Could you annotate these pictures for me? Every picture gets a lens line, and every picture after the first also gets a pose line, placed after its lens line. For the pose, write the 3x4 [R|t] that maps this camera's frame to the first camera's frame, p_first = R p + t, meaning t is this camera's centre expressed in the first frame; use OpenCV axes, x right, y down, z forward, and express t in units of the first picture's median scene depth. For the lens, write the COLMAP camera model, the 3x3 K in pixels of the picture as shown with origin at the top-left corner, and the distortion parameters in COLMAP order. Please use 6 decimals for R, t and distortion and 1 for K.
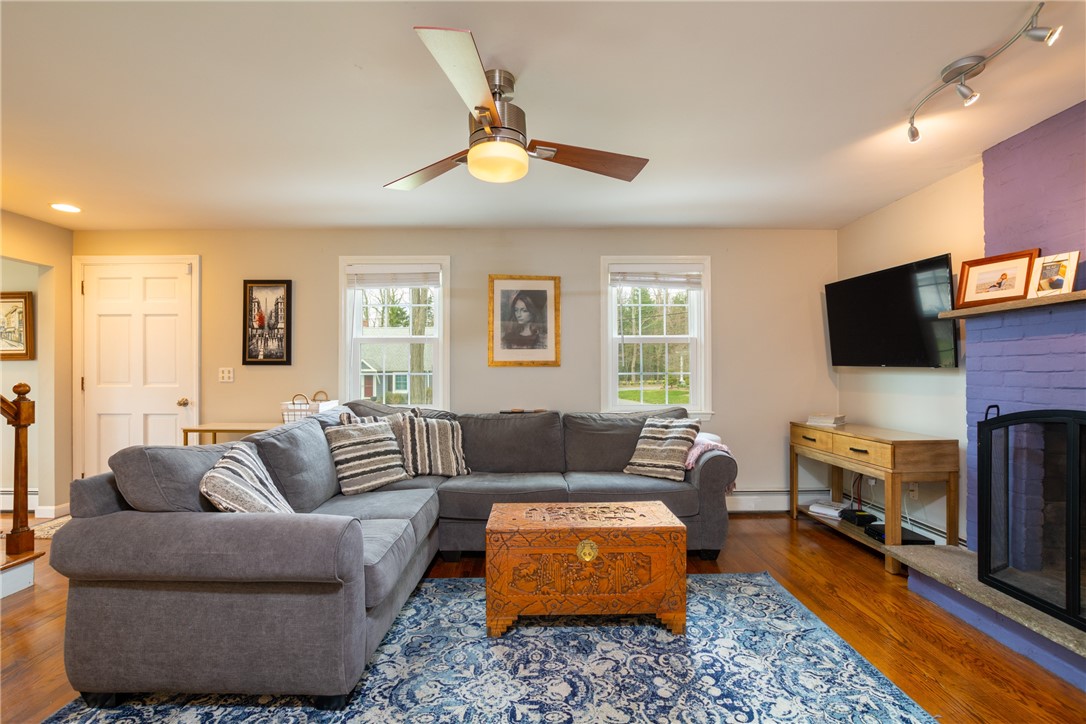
lens RADIAL K [[479.5, 0, 541.8], [0, 479.5, 370.4], [0, 0, 1]] dist [-0.020133, 0.000450]
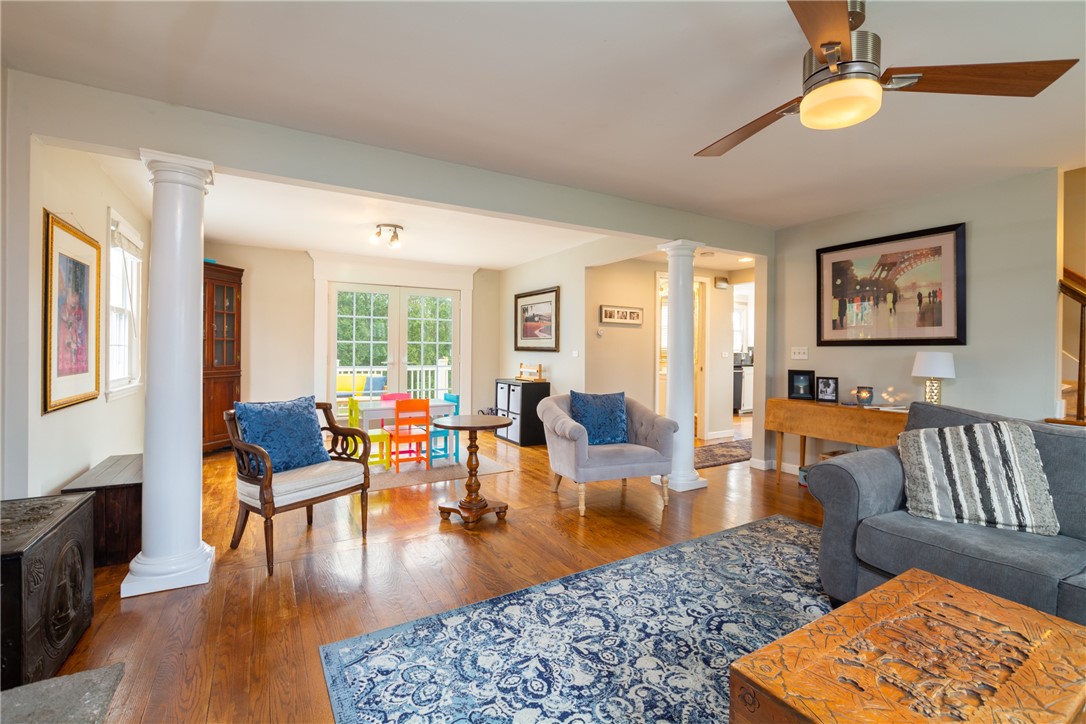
lens RADIAL K [[480.0, 0, 543.0], [0, 480.0, 362.0], [0, 0, 1]] dist [-0.015680, 0.000180]
pose [[-0.864963, 0.003267, -0.501826, 0.576654], [-0.008121, 0.999757, 0.020507, 0.009964], [0.501771, 0.021813, -0.864726, 1.069819]]
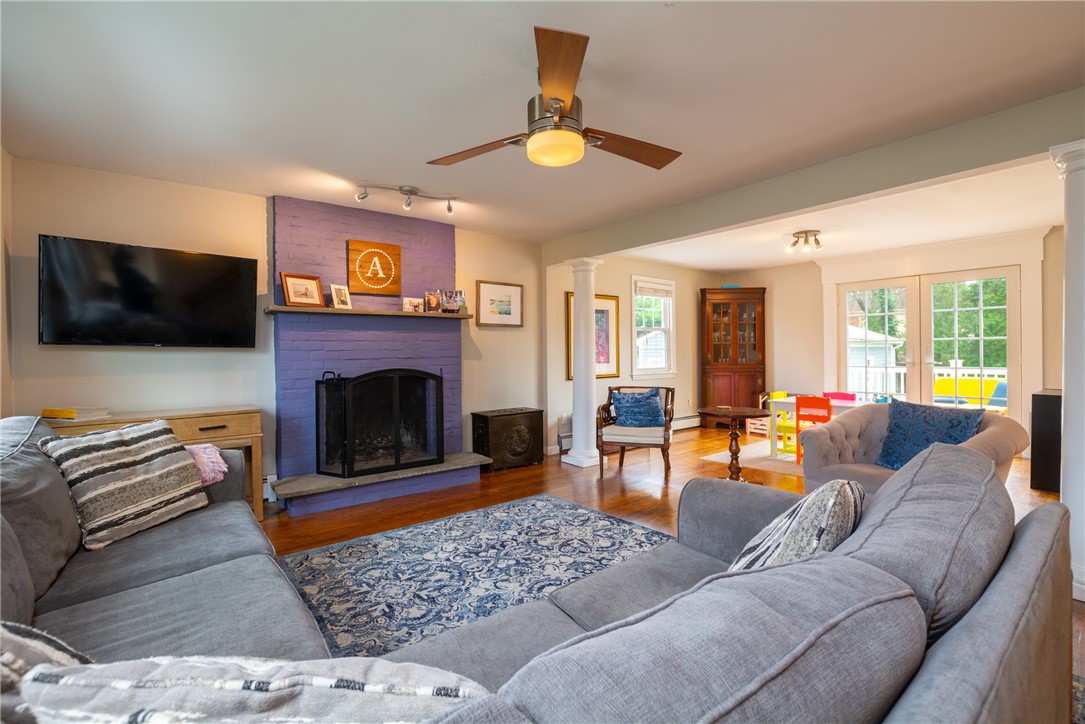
lens RADIAL K [[481.0, 0, 539.7], [0, 481.0, 349.9], [0, 0, 1]] dist [-0.020473, -0.000223]
pose [[-0.605478, 0.008863, 0.795813, -0.668003], [0.006805, 0.999959, -0.005959, 0.012737], [-0.795833, 0.001807, -0.605514, 1.224925]]
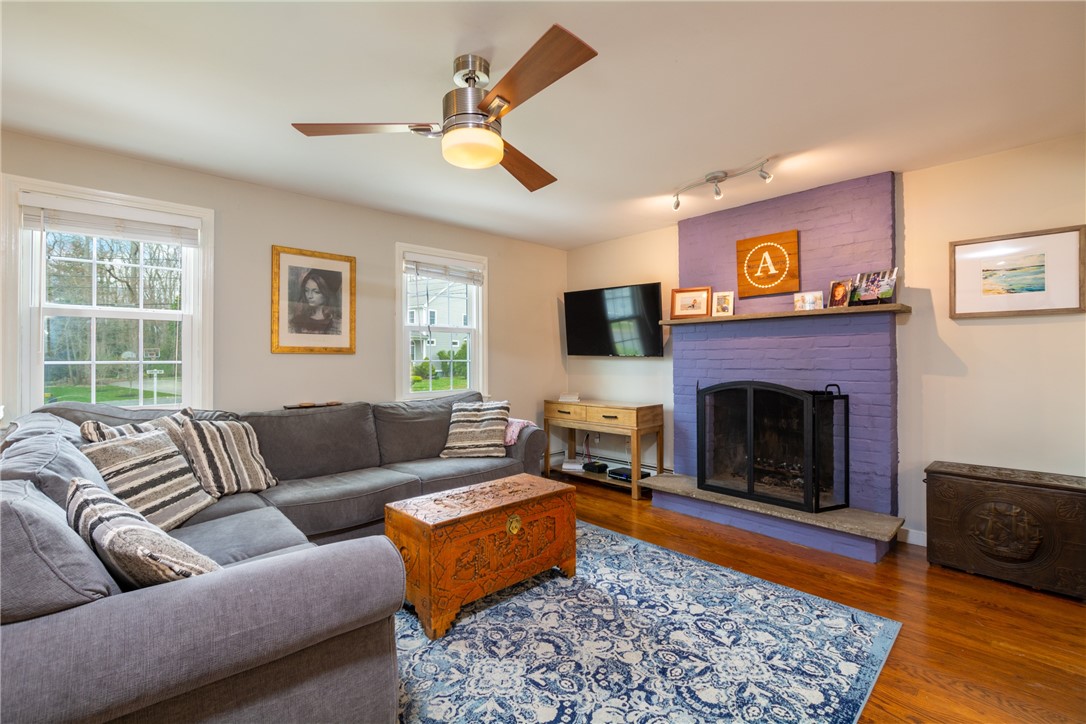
lens RADIAL K [[473.7, 0, 540.3], [0, 473.7, 355.0], [0, 0, 1]] dist [-0.033241, 0.010042]
pose [[0.739590, 0.006811, 0.673023, -0.470987], [-0.001136, 0.999960, -0.008871, 0.001701], [-0.673057, 0.005796, 0.739568, 0.136254]]
